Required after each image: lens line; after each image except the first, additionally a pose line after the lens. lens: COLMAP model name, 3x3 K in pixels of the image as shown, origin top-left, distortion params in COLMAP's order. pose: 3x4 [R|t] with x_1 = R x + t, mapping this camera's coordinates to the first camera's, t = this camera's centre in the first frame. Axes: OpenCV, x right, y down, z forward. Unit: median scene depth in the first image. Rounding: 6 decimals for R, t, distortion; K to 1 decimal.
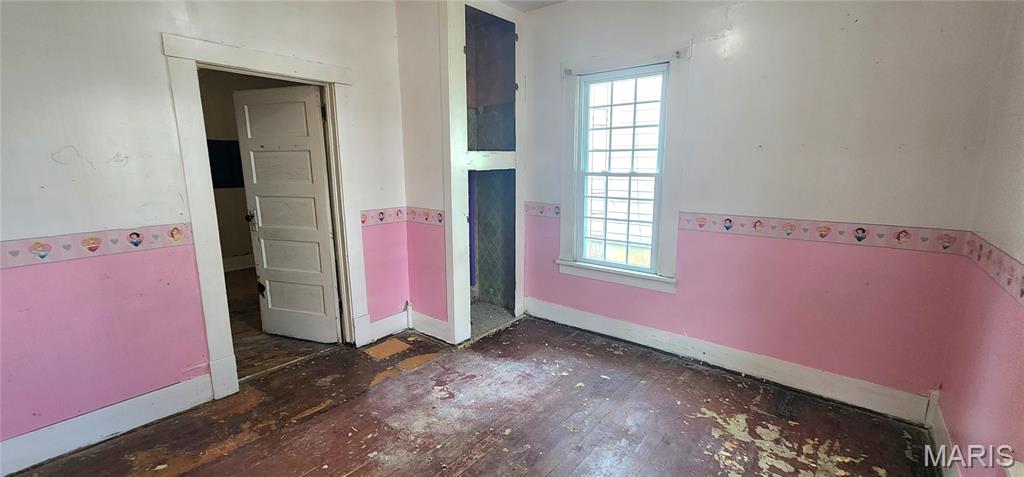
lens RADIAL K [[424.6, 0, 513.4], [0, 424.6, 238.4], [0, 0, 1]] dist [-0.001177, 0.000556]
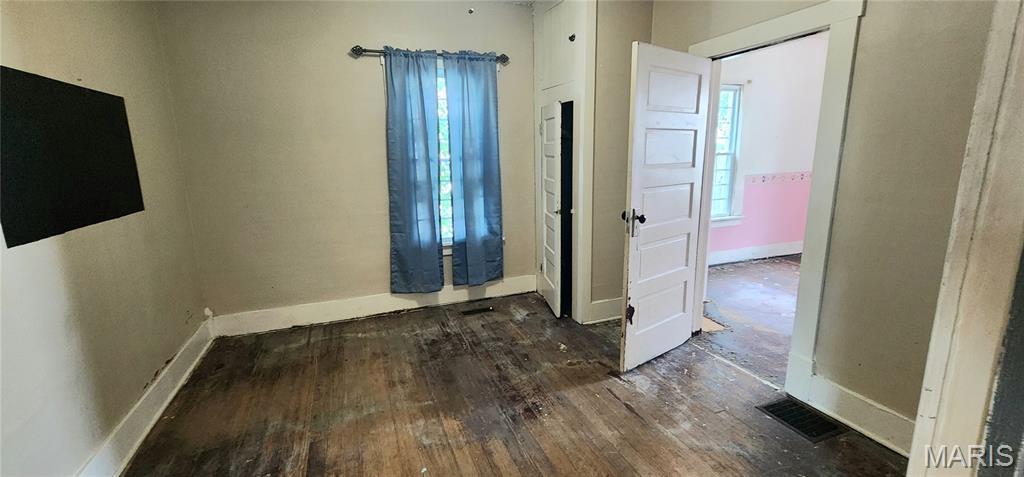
lens RADIAL K [[424.6, 0, 513.4], [0, 424.6, 238.4], [0, 0, 1]] dist [-0.001177, 0.000556]
pose [[0.513924, -0.173856, 0.840033, -1.532910], [0.172866, 0.980148, 0.097097, -0.139575], [-0.840238, 0.095312, 0.533775, 0.894601]]
